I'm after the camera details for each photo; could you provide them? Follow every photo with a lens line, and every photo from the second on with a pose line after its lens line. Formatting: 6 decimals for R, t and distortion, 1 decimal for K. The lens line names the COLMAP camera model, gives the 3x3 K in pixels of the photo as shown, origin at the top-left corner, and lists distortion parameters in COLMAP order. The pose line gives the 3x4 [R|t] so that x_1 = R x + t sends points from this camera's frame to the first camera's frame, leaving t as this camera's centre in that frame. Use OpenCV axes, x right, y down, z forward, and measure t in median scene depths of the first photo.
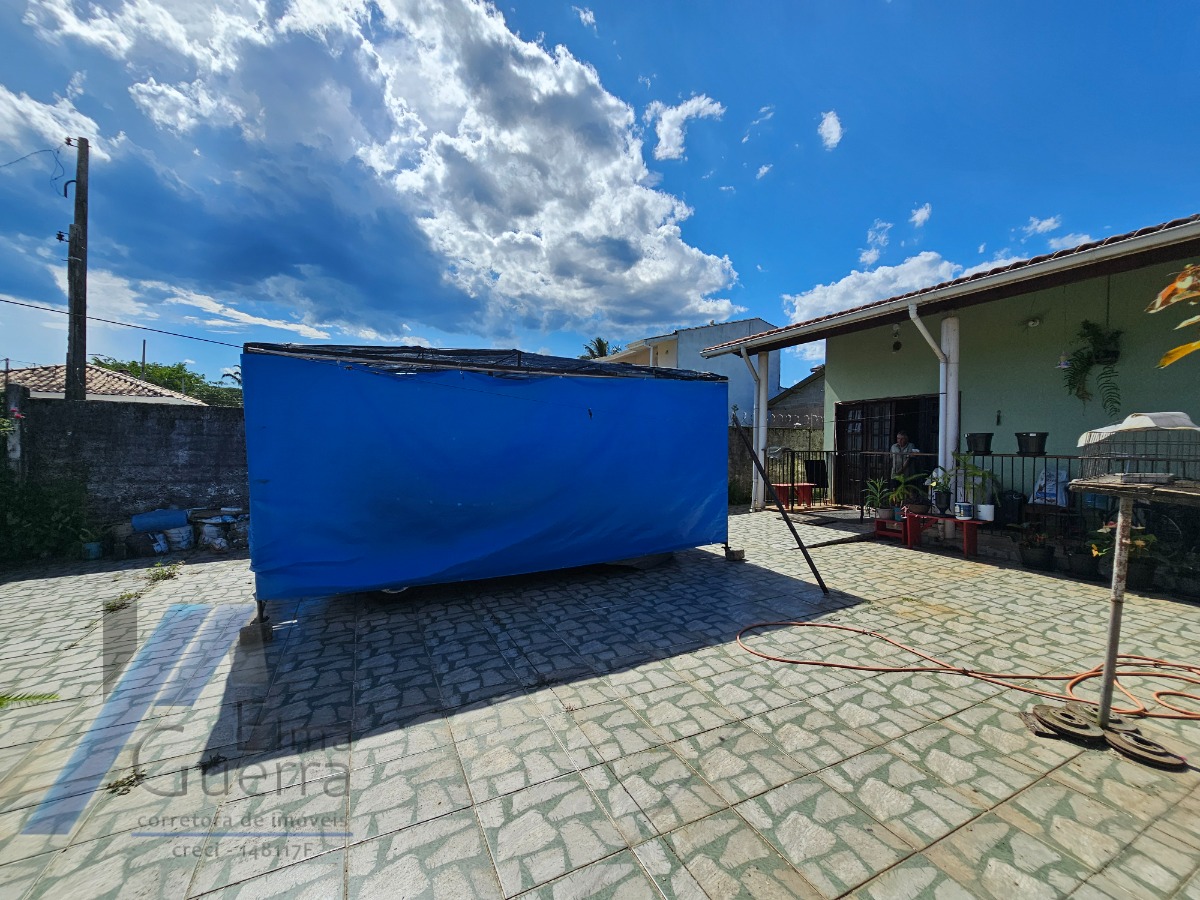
lens RADIAL K [[483.5, 0, 594.7], [0, 483.5, 450.4], [0, 0, 1]] dist [-0.006580, 0.001638]
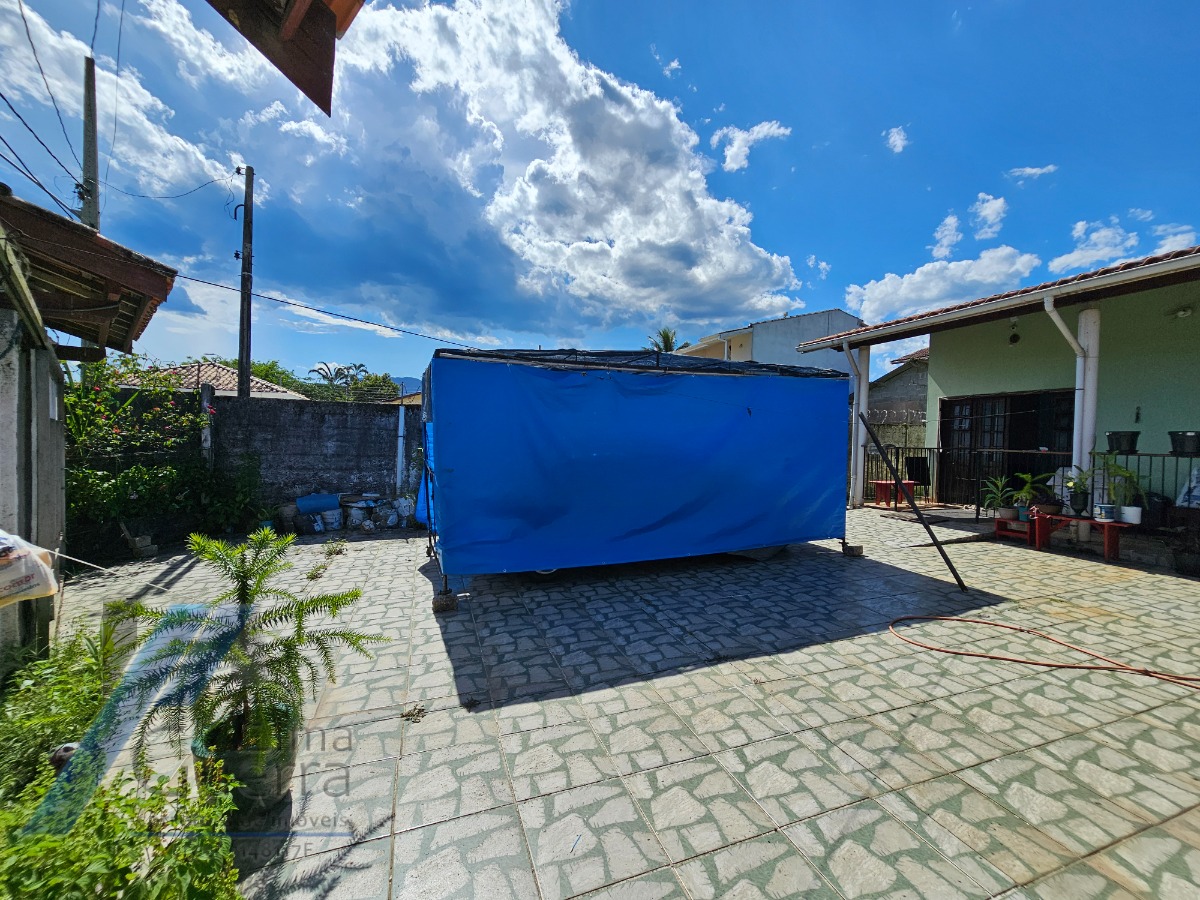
lens RADIAL K [[482.1, 0, 597.8], [0, 482.1, 449.3], [0, 0, 1]] dist [-0.001609, -0.000616]
pose [[0.993985, 0.010878, -0.108972, -0.200721], [-0.009791, 0.999897, 0.010501, 0.000179], [0.109075, -0.009371, 0.993989, -0.083131]]
